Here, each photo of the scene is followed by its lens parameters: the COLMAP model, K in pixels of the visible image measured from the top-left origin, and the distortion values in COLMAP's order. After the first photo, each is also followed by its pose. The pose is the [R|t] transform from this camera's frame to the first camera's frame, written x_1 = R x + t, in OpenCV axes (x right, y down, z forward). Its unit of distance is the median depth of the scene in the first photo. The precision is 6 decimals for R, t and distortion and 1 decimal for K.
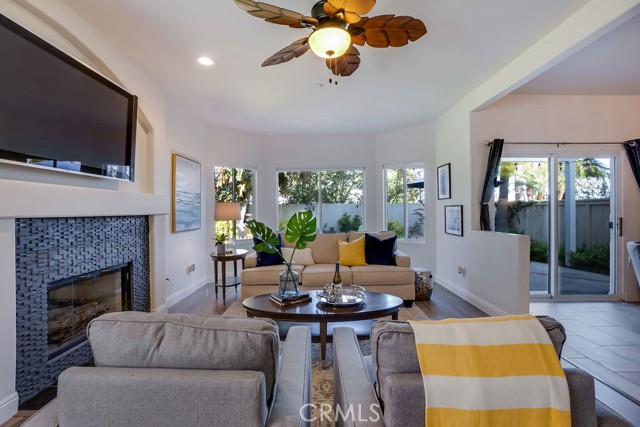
lens RADIAL K [[289.3, 0, 321.3], [0, 289.3, 210.6], [0, 0, 1]] dist [-0.058744, 0.025594]
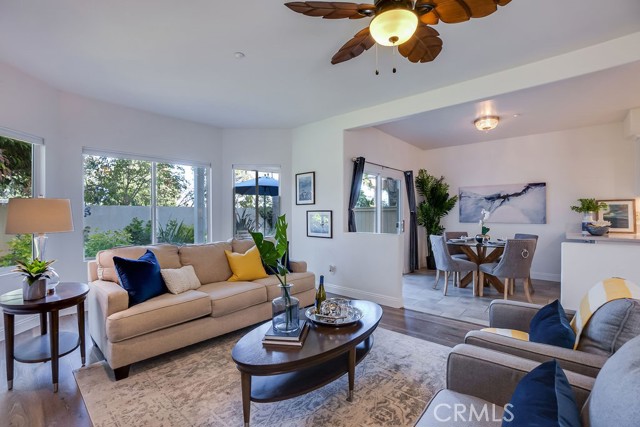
lens RADIAL K [[283.3, 0, 318.2], [0, 283.3, 214.4], [0, 0, 1]] dist [-0.060899, 0.021578]
pose [[0.666845, 0.003331, 0.745189, -0.404935], [-0.002214, 0.999994, -0.002489, -0.000622], [-0.745193, 0.000010, 0.666849, 0.319971]]
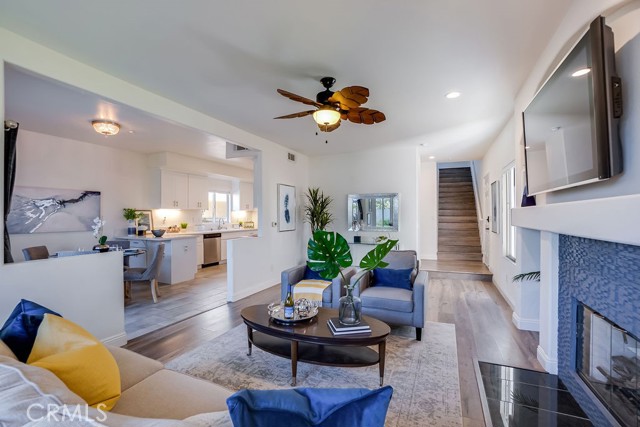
lens RADIAL K [[283.3, 0, 318.2], [0, 283.3, 214.4], [0, 0, 1]] dist [-0.060899, 0.021578]
pose [[-0.911436, 0.008517, 0.411354, -0.291799], [0.005946, 0.999954, -0.007530, -0.027160], [-0.411400, -0.004417, -0.911444, 1.257695]]
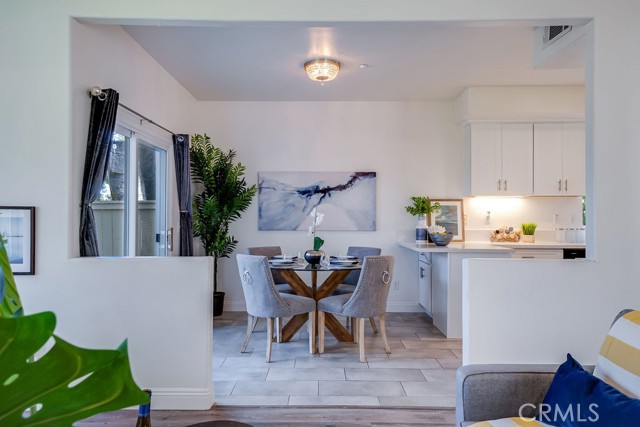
lens RADIAL K [[484.0, 0, 320.0], [0, 484.0, 213.5], [0, 0, 1]] dist [0.031221, -0.000009]
pose [[0.005050, 0.011668, 0.999919, -0.321632], [-0.003692, 0.999925, -0.011650, -0.000745], [-0.999980, -0.003633, 0.005093, 0.576102]]
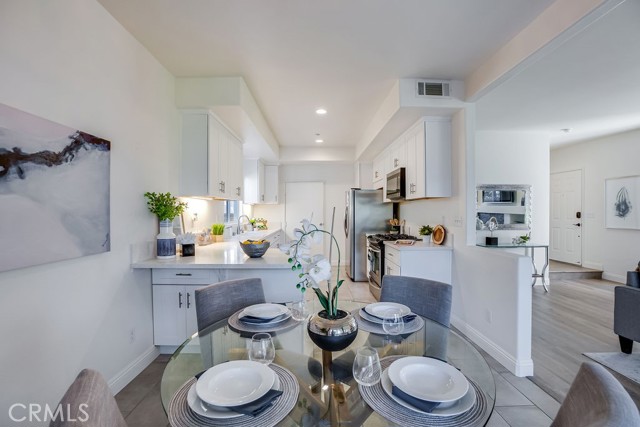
lens RADIAL K [[283.3, 0, 318.2], [0, 283.3, 214.4], [0, 0, 1]] dist [-0.060899, 0.021578]
pose [[-0.999915, 0.005723, -0.011733, 1.005262], [0.005627, 0.999951, 0.008192, -0.031571], [0.011780, 0.008125, -0.999898, 0.915839]]
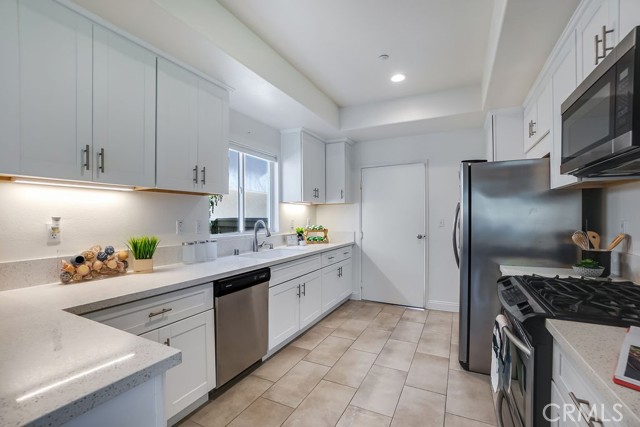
lens RADIAL K [[287.8, 0, 316.2], [0, 287.8, 220.3], [0, 0, 1]] dist [-0.061788, 0.021907]
pose [[-0.891372, 0.004062, 0.453254, 0.824304], [0.007758, 0.999950, 0.006294, -0.023863], [-0.453205, 0.009127, -0.891359, 0.195809]]
